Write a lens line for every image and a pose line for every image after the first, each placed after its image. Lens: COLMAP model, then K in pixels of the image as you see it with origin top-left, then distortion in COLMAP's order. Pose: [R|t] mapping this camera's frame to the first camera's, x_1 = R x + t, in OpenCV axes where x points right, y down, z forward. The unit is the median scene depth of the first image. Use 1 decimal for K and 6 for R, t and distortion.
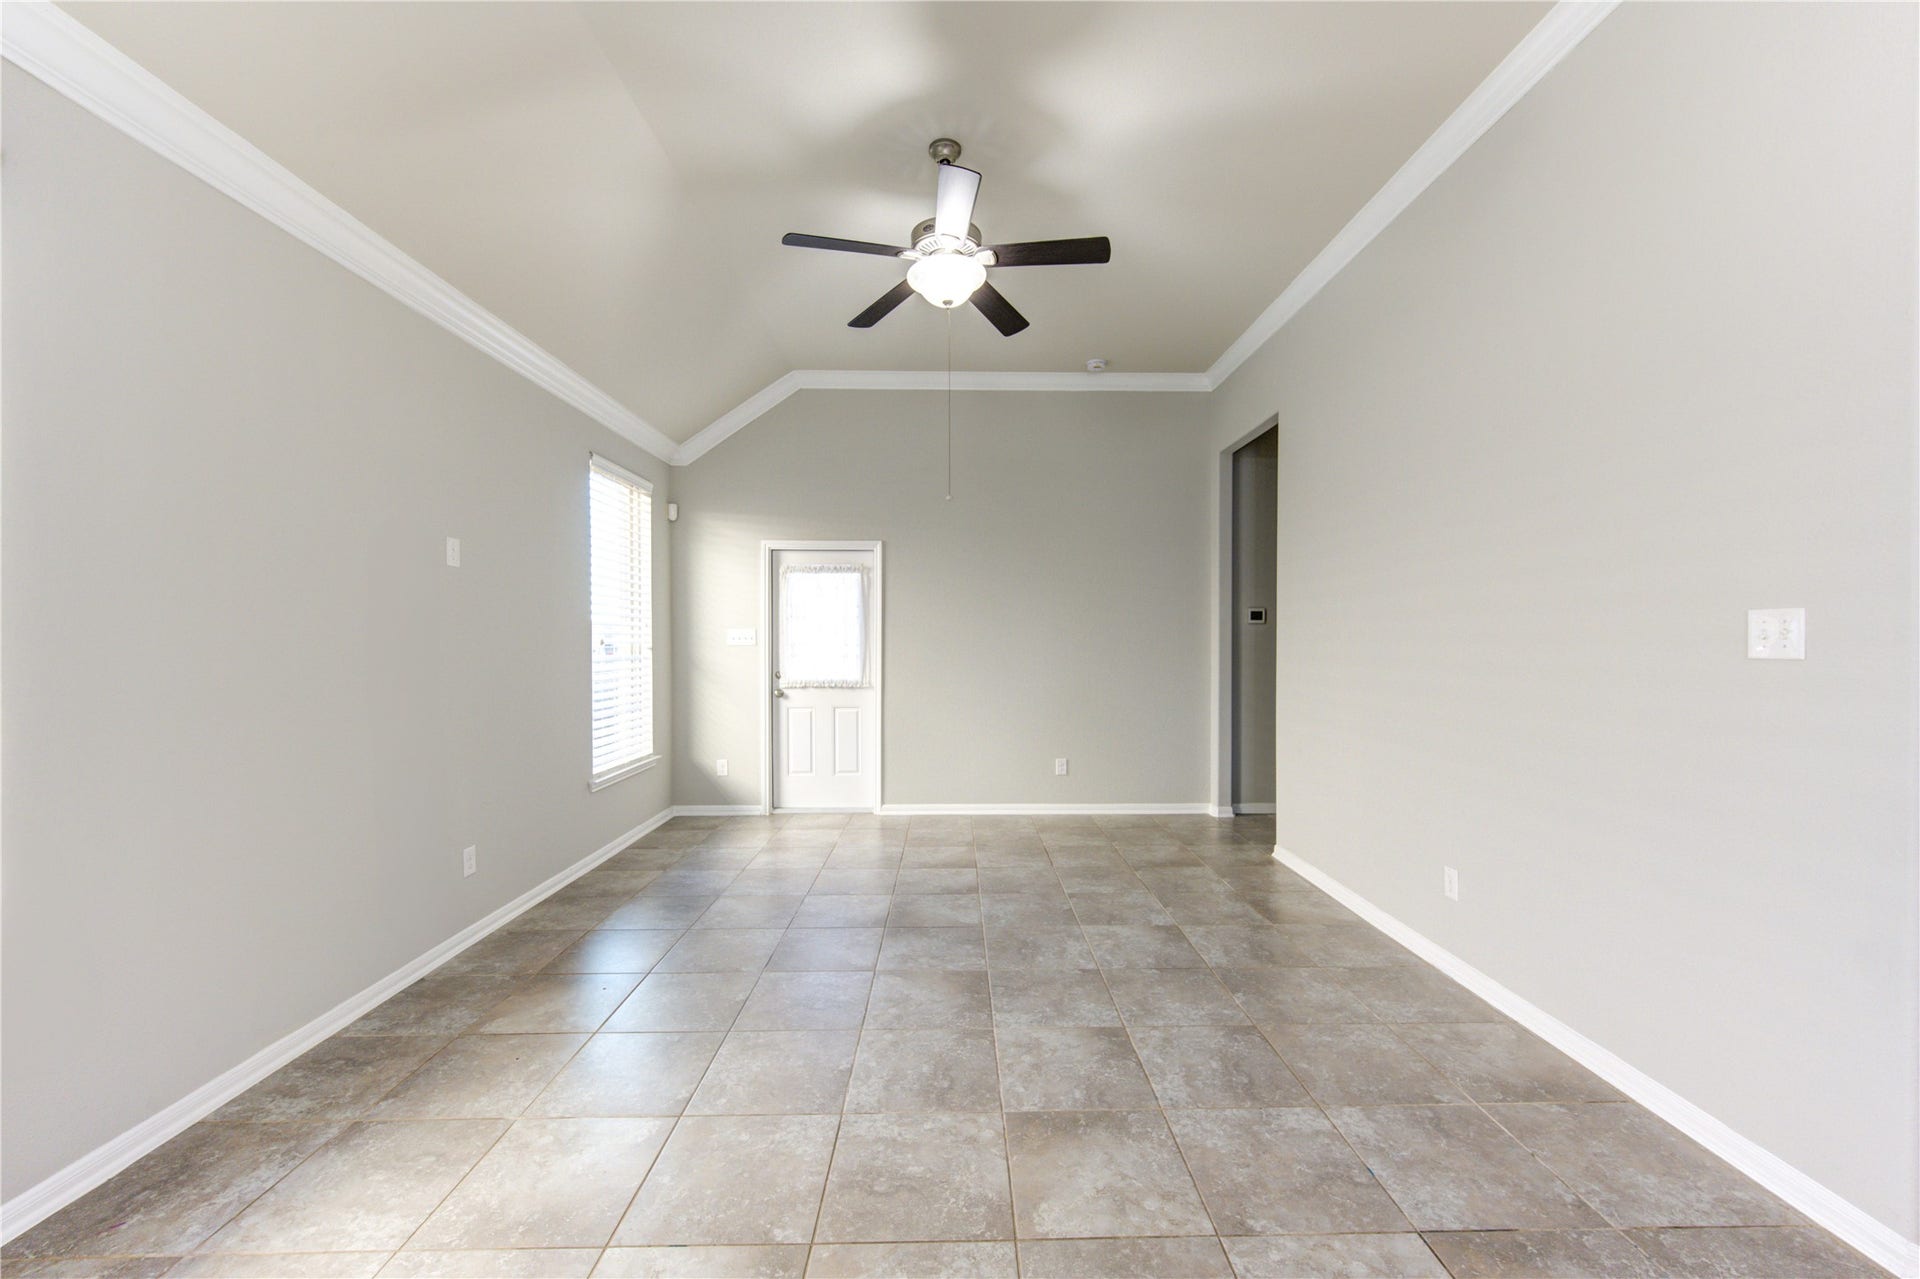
lens RADIAL K [[755.9, 0, 973.0], [0, 755.9, 646.2], [0, 0, 1]] dist [-0.000146, 0.000848]
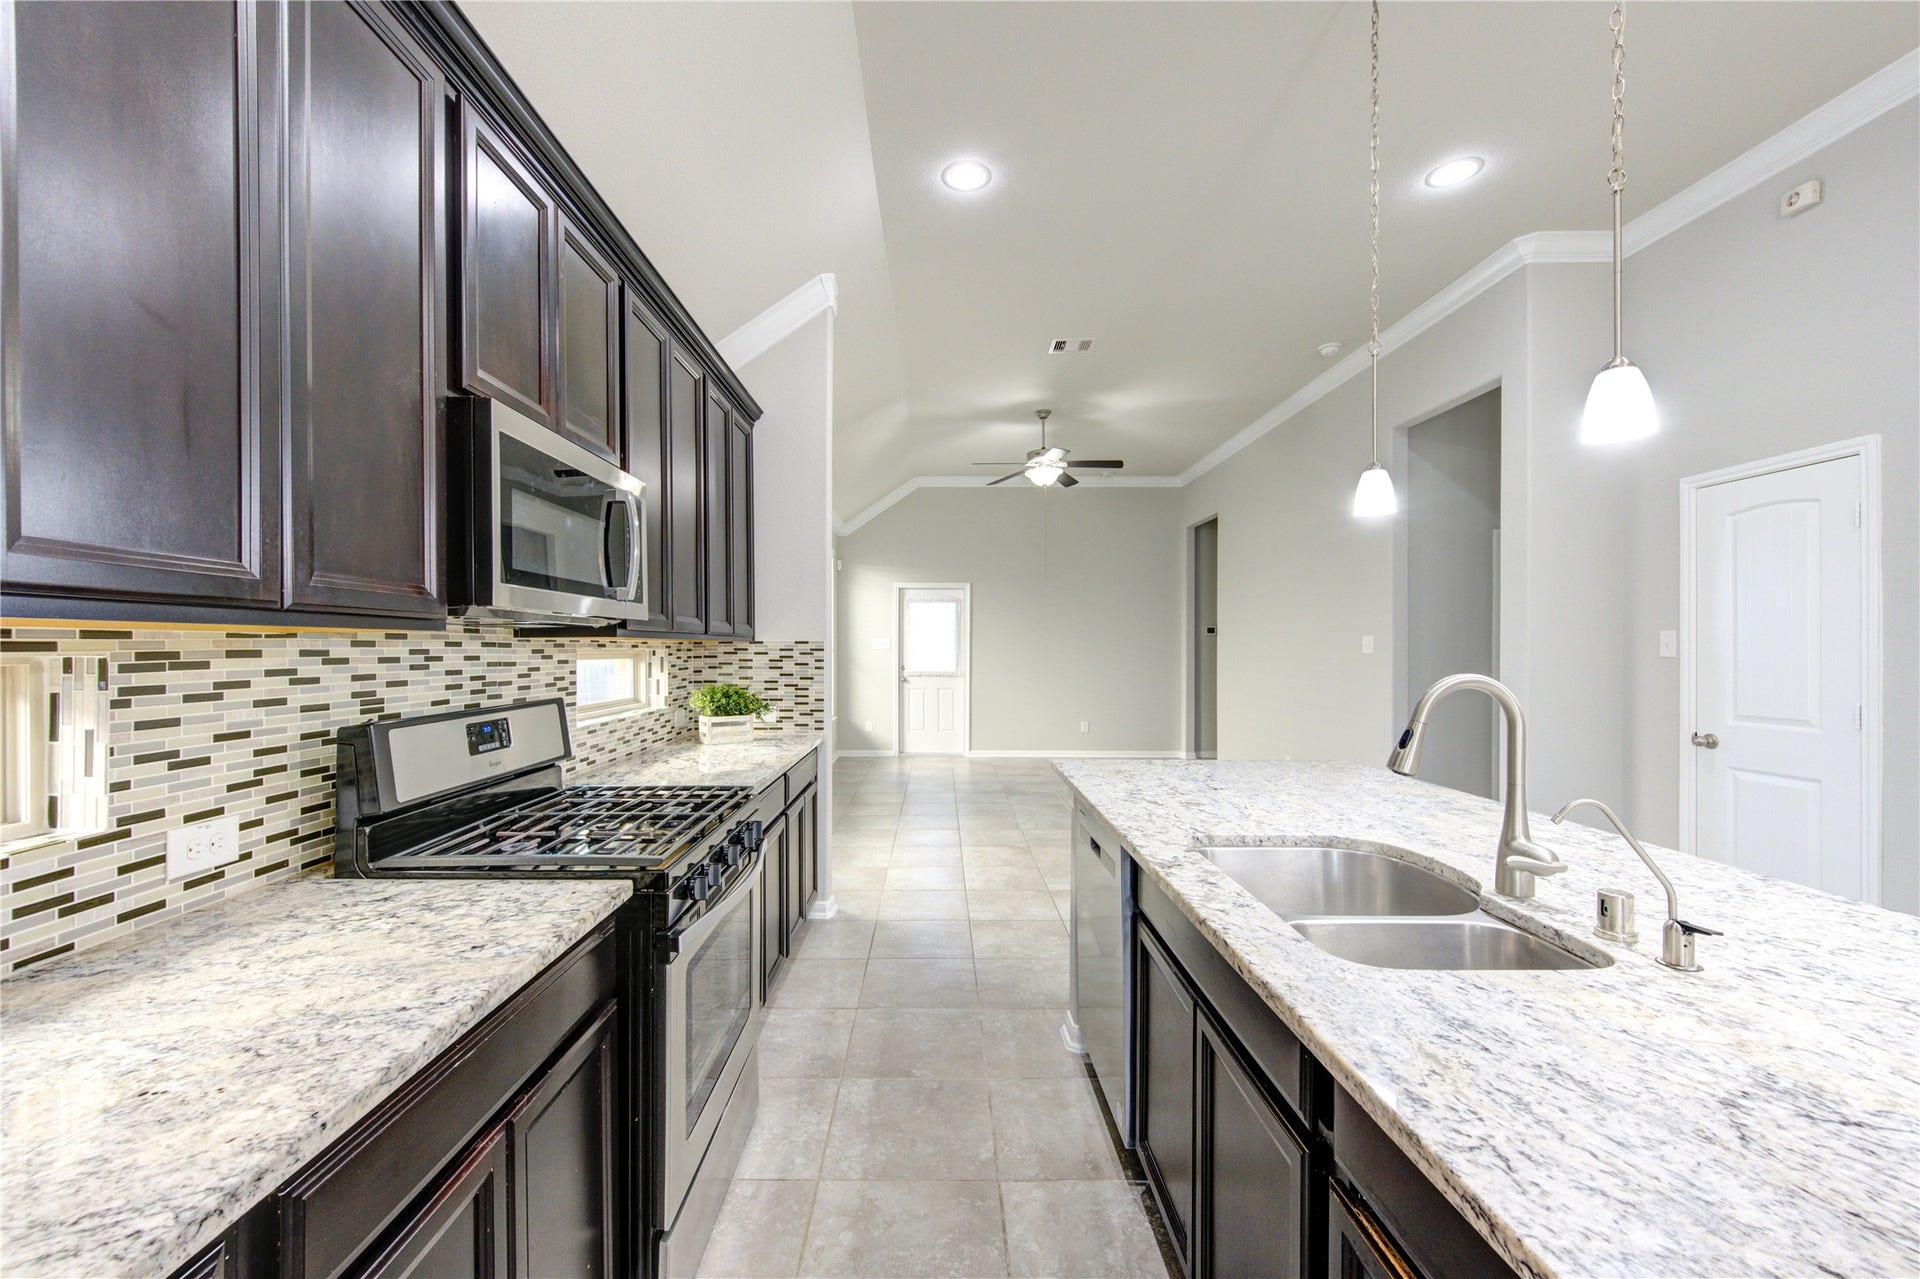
lens RADIAL K [[755.9, 0, 942.4], [0, 755.9, 644.2], [0, 0, 1]] dist [-0.000146, 0.000848]
pose [[0.999613, 0.000549, -0.027816, -0.134201], [-0.000795, 0.999961, -0.008830, 0.002901], [0.027810, 0.008848, 0.999574, -0.572020]]
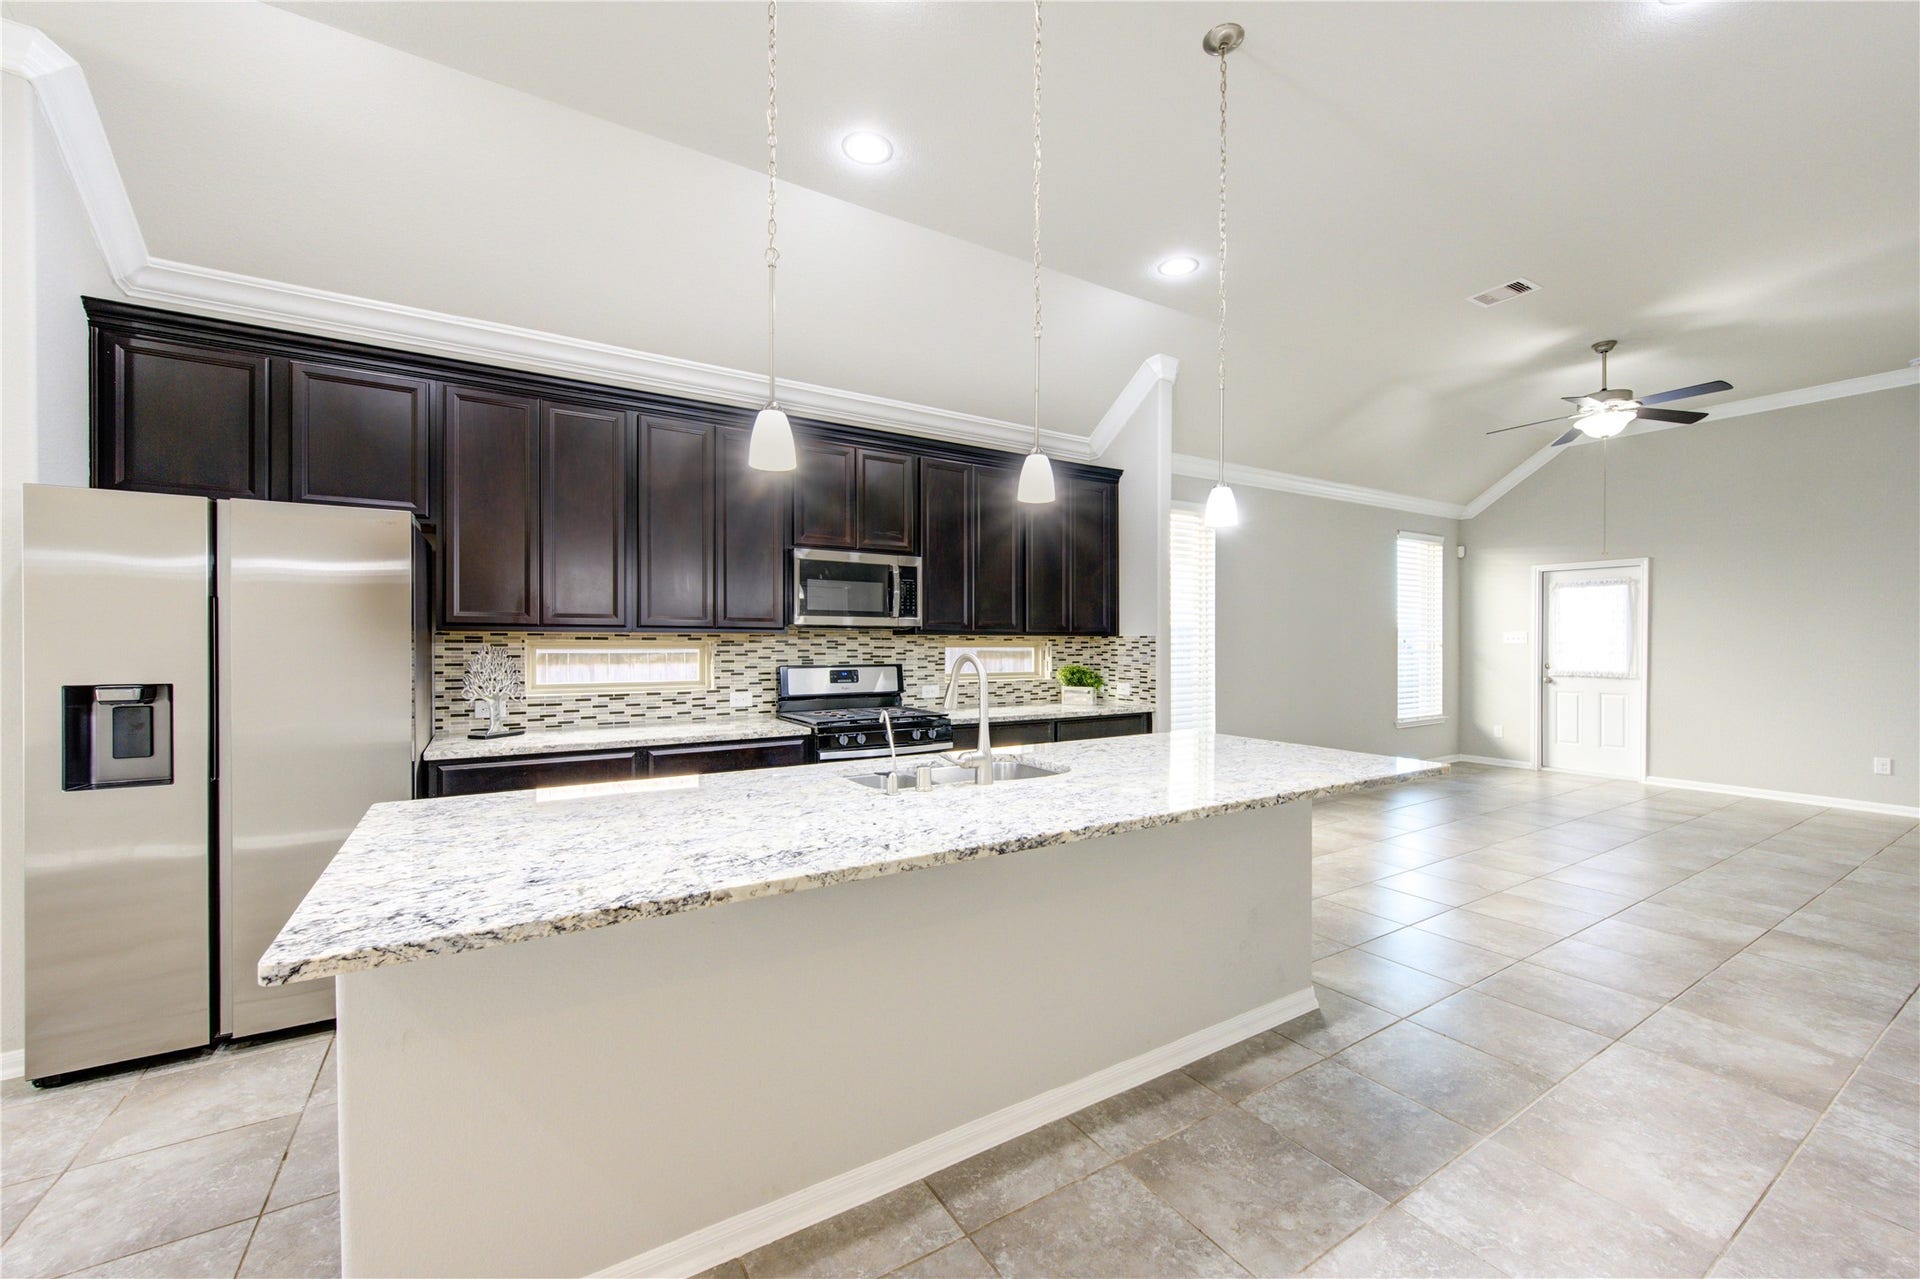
lens RADIAL K [[755.9, 0, 970.9], [0, 755.9, 651.8], [0, 0, 1]] dist [-0.000146, 0.000848]
pose [[0.523606, 0.011466, -0.851884, 0.341428], [-0.005350, 0.999934, 0.010170, 0.005259], [0.851944, -0.000767, 0.523632, -0.551352]]
